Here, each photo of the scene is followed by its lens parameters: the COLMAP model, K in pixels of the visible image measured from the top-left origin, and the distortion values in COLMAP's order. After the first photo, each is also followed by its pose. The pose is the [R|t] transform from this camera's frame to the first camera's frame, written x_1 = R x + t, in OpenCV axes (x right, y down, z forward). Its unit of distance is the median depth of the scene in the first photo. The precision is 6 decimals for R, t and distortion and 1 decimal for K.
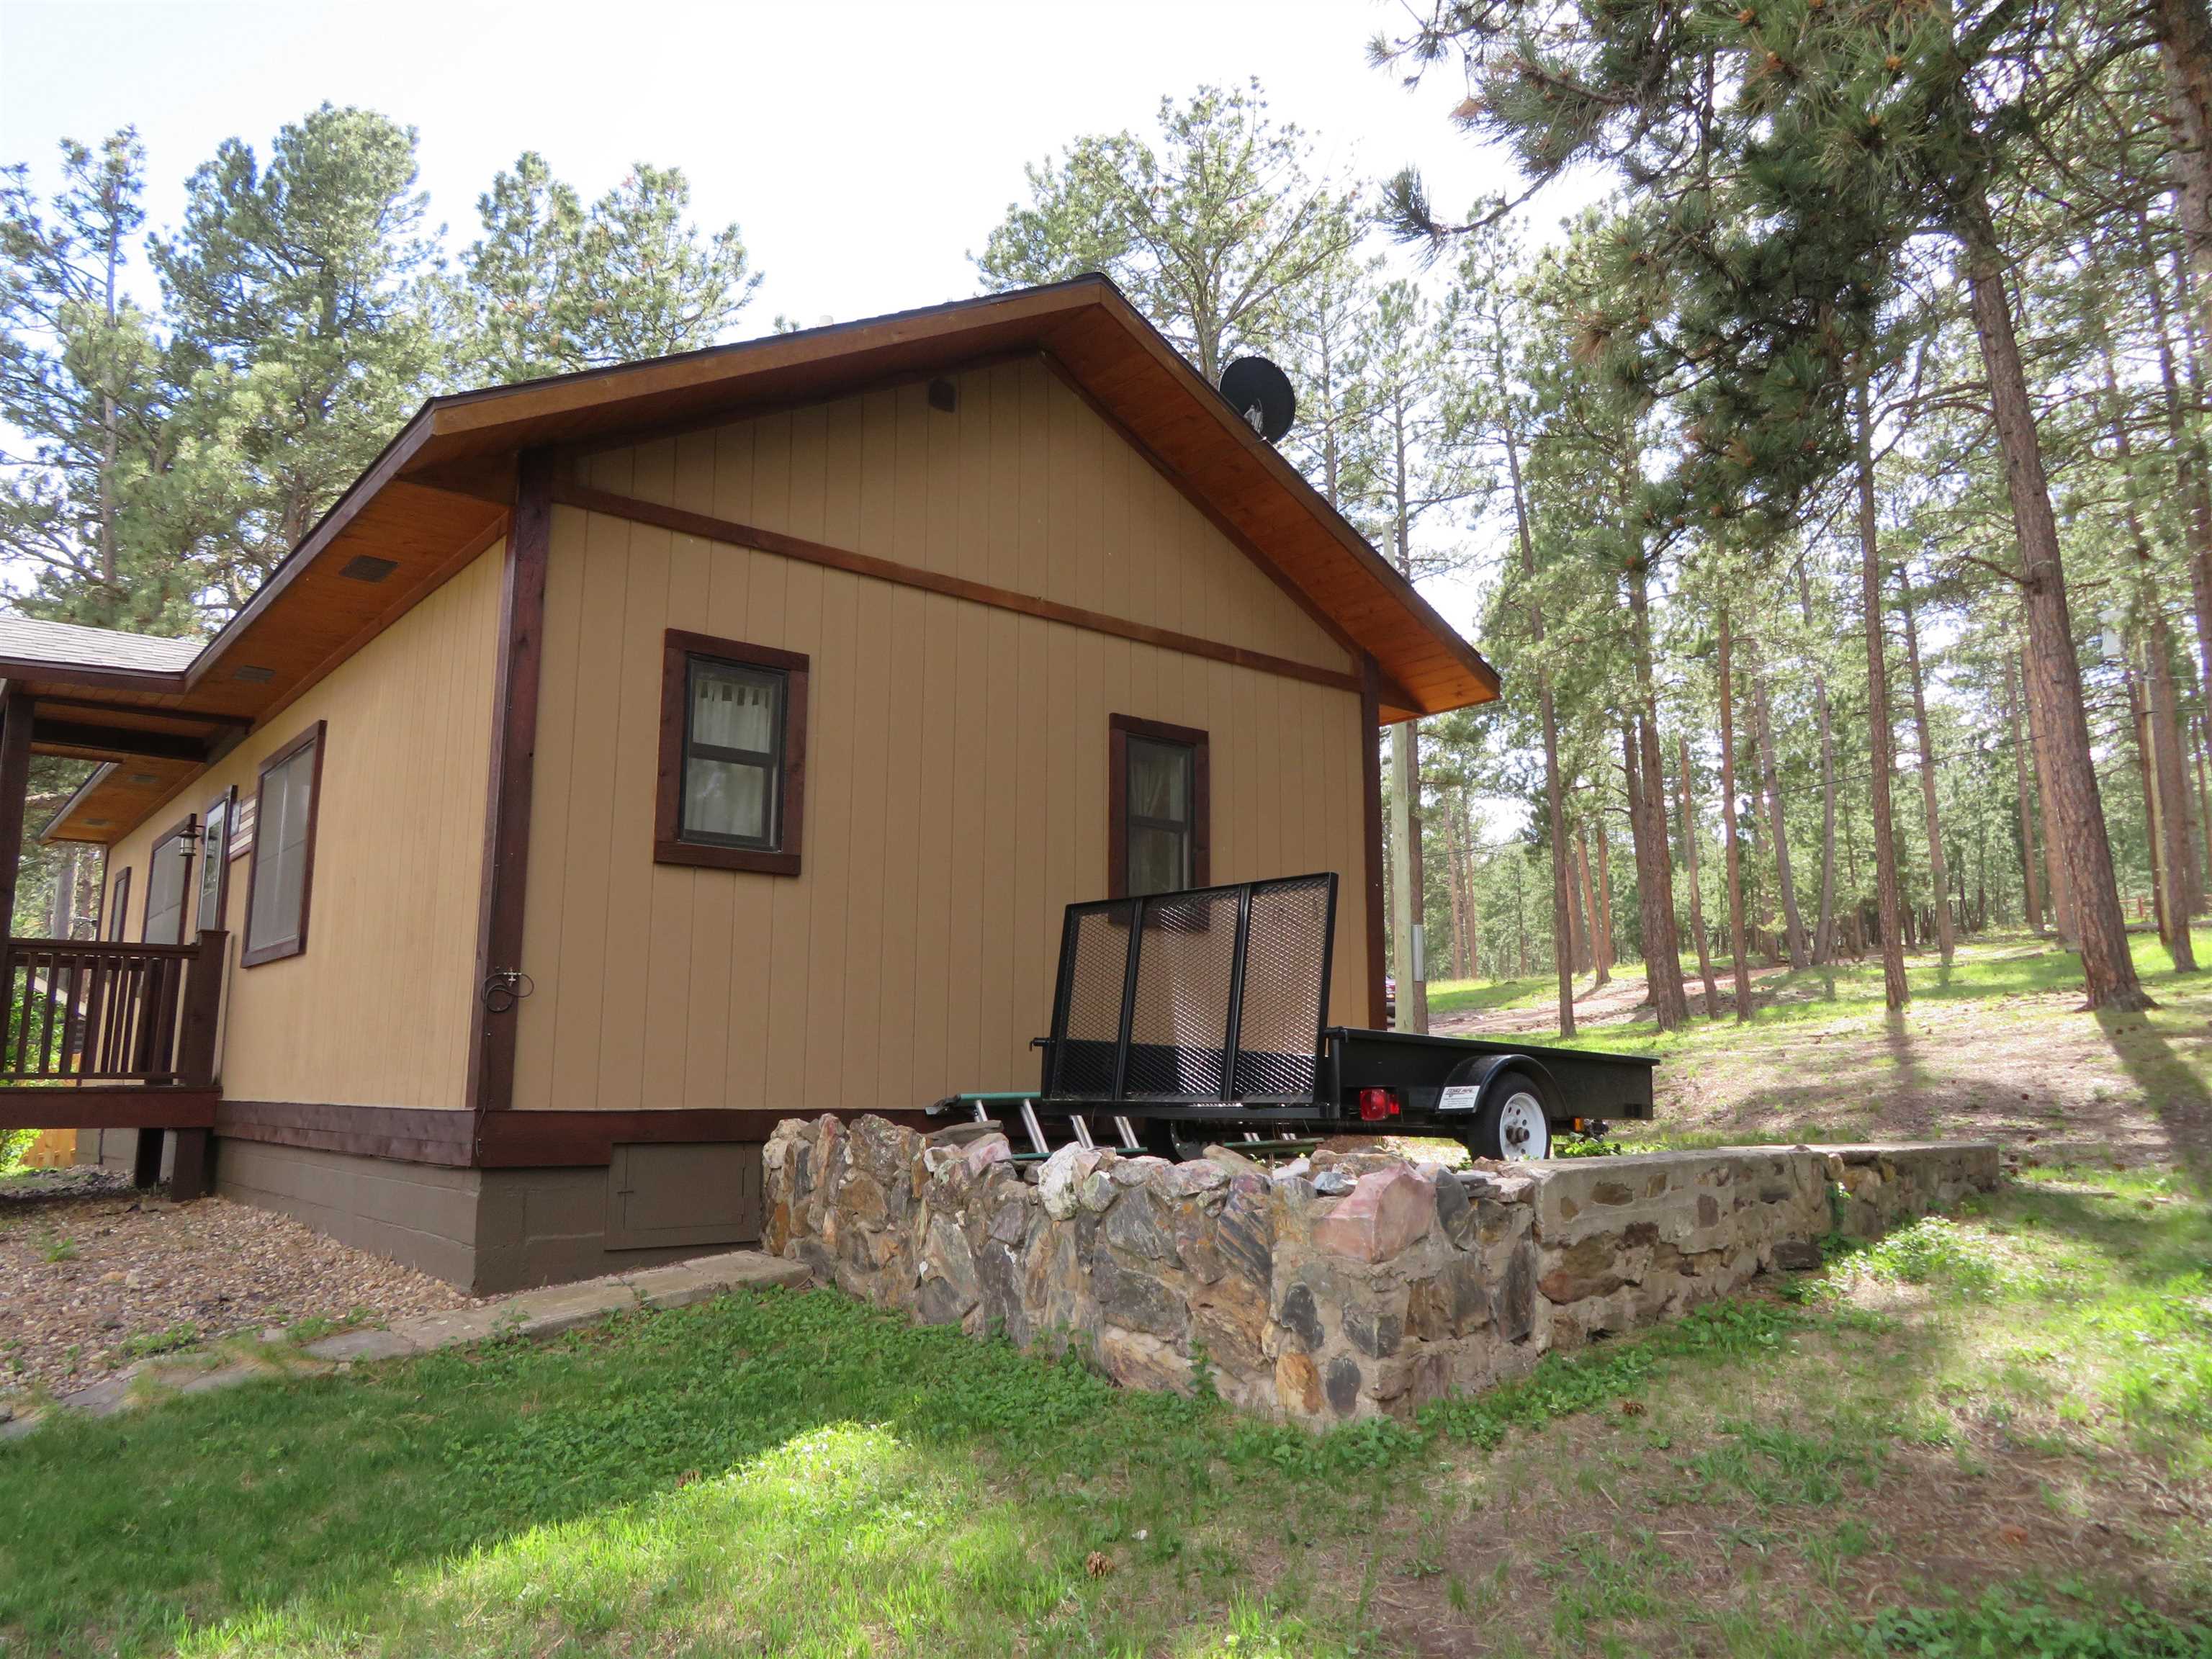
lens RADIAL K [[1580.2, 0, 1106.0], [0, 1580.2, 829.5], [0, 0, 1]] dist [0.004403, 0.000947]
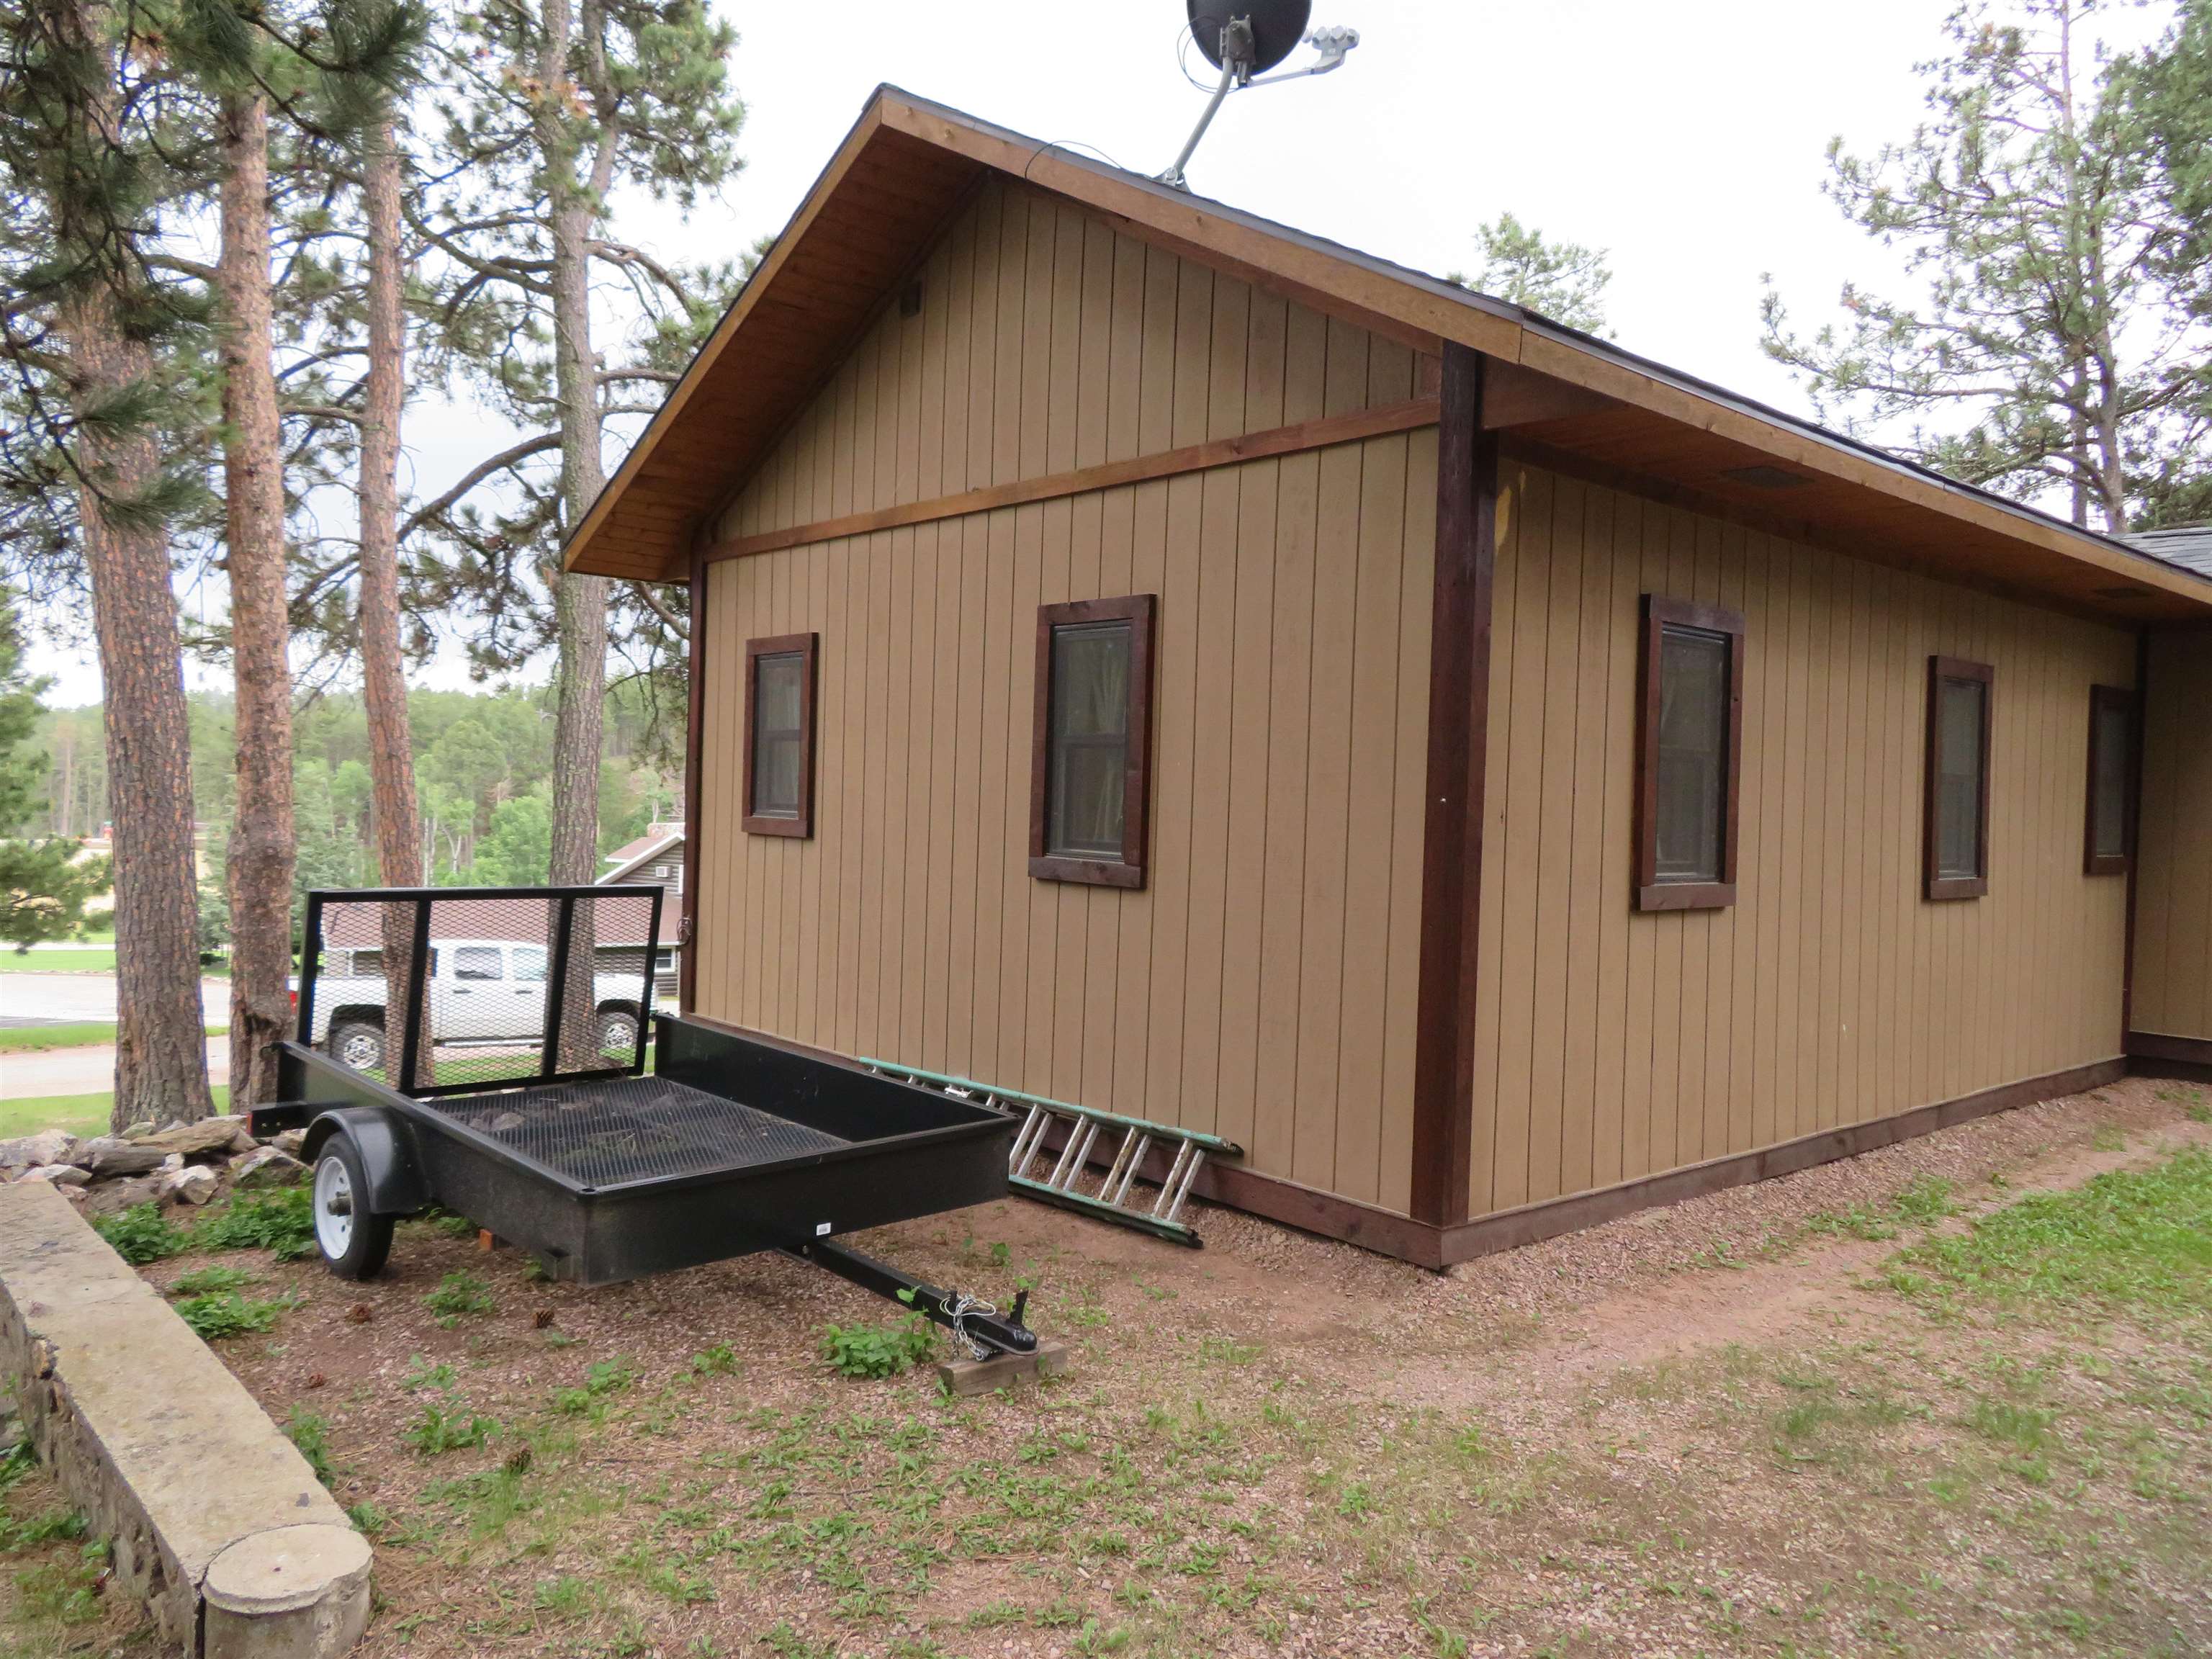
lens RADIAL K [[1580.2, 0, 1106.0], [0, 1580.2, 829.5], [0, 0, 1]] dist [0.004403, 0.000947]
pose [[0.039968, 0.016059, -0.999072, 0.770892], [0.133063, 0.990880, 0.021251, 0.020842], [0.990301, -0.133788, 0.037467, 0.985276]]
